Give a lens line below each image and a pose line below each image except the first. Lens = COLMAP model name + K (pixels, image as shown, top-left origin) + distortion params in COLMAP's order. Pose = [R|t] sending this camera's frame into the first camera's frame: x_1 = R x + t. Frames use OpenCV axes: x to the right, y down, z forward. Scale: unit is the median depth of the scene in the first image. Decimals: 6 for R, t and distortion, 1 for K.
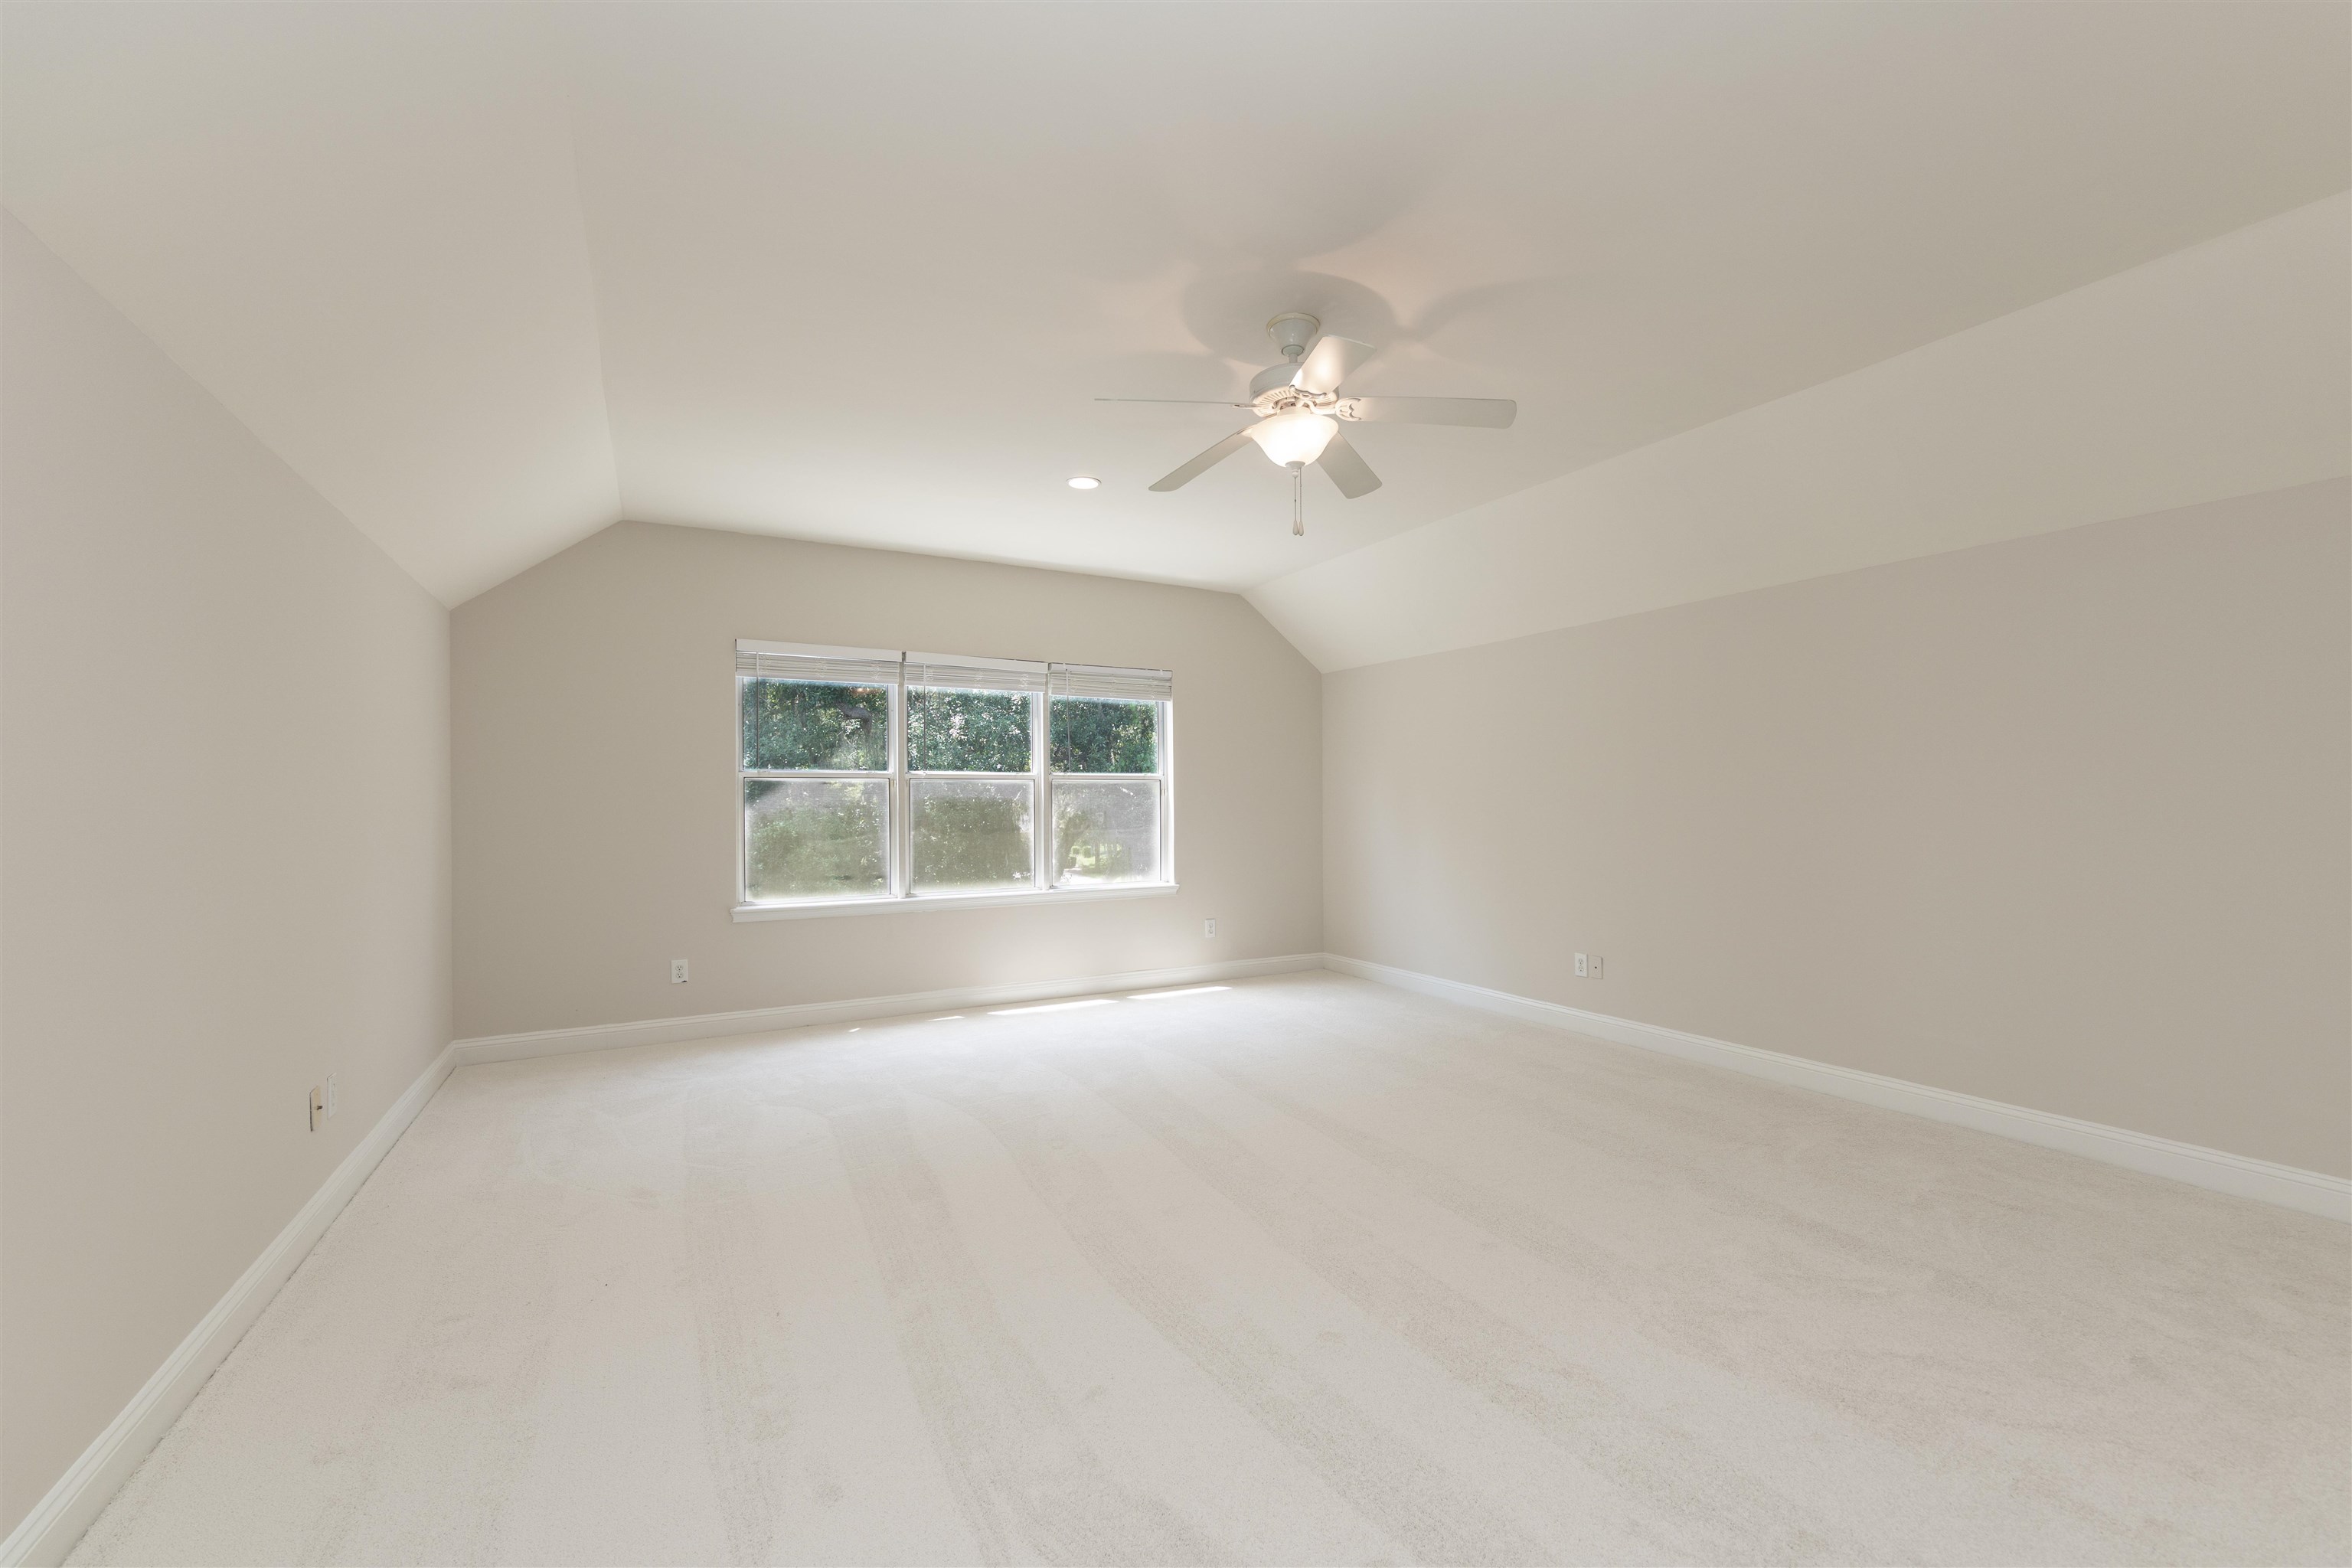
lens RADIAL K [[925.4, 0, 1173.4], [0, 925.4, 788.3], [0, 0, 1]] dist [-0.008071, 0.001931]
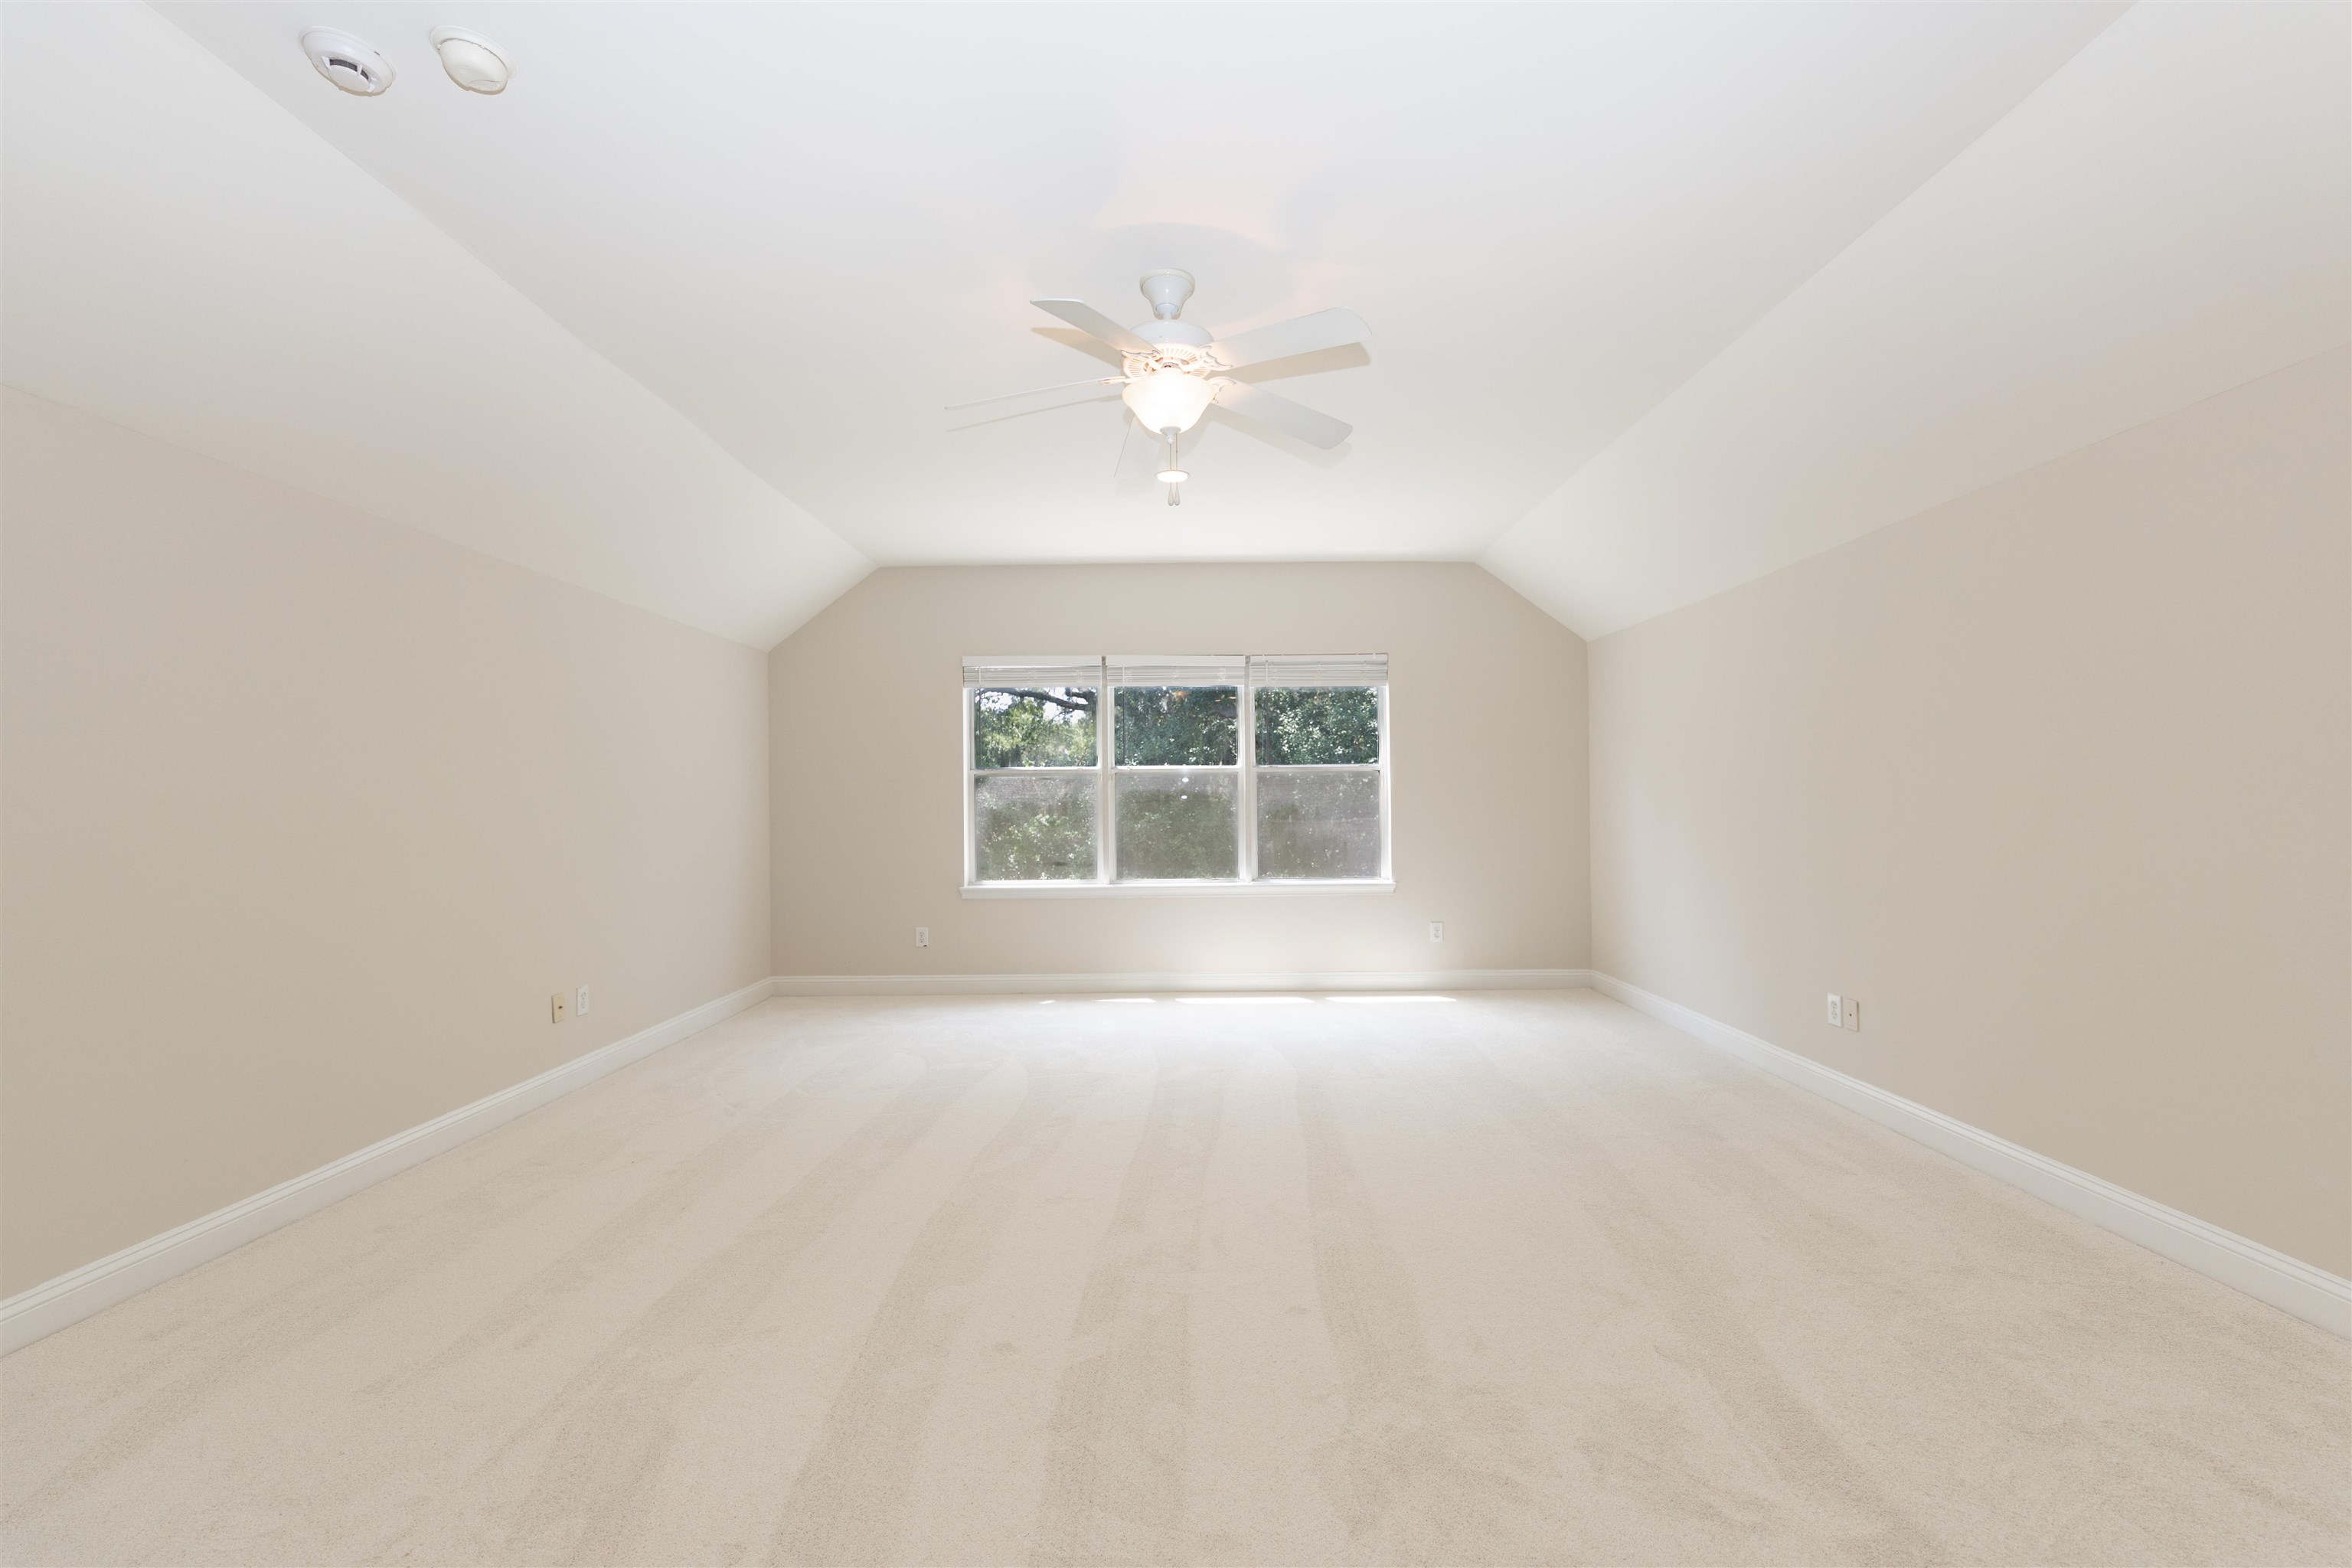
lens RADIAL K [[925.4, 0, 1173.4], [0, 925.4, 788.3], [0, 0, 1]] dist [-0.008071, 0.001931]
pose [[0.879546, -0.009051, -0.475727, 0.279676], [0.011933, 0.999924, 0.003039, 0.004056], [0.475664, -0.008350, 0.879588, 0.083739]]
